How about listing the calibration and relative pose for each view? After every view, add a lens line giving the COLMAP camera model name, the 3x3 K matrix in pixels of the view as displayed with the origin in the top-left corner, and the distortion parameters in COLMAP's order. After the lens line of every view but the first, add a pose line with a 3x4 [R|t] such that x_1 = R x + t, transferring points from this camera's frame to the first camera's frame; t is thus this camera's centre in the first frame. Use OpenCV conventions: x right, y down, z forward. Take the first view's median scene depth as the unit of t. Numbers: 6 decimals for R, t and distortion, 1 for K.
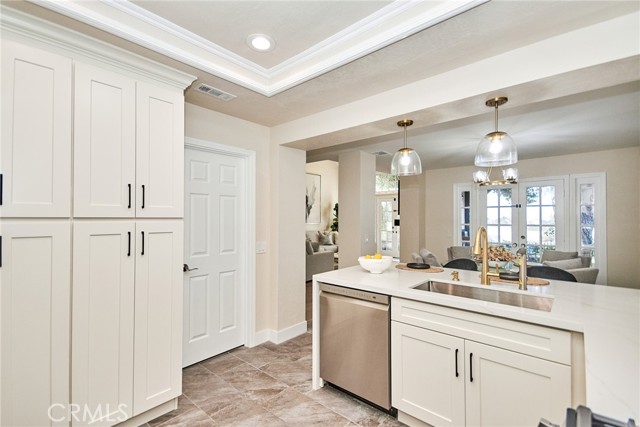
lens RADIAL K [[284.2, 0, 332.9], [0, 284.2, 214.9], [0, 0, 1]] dist [-0.001241, -0.000060]
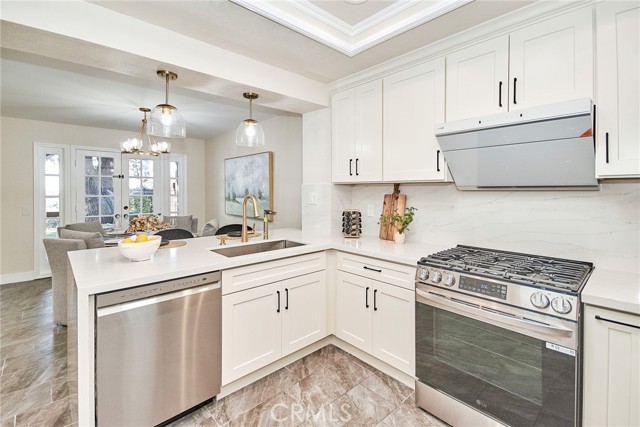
lens RADIAL K [[283.0, 0, 318.7], [0, 283.0, 194.7], [0, 0, 1]] dist [0.008318, -0.000394]
pose [[0.128514, -0.020927, 0.991487, -0.663193], [-0.010680, 0.999690, 0.022484, 0.009636], [-0.991650, -0.013479, 0.128250, 0.555508]]
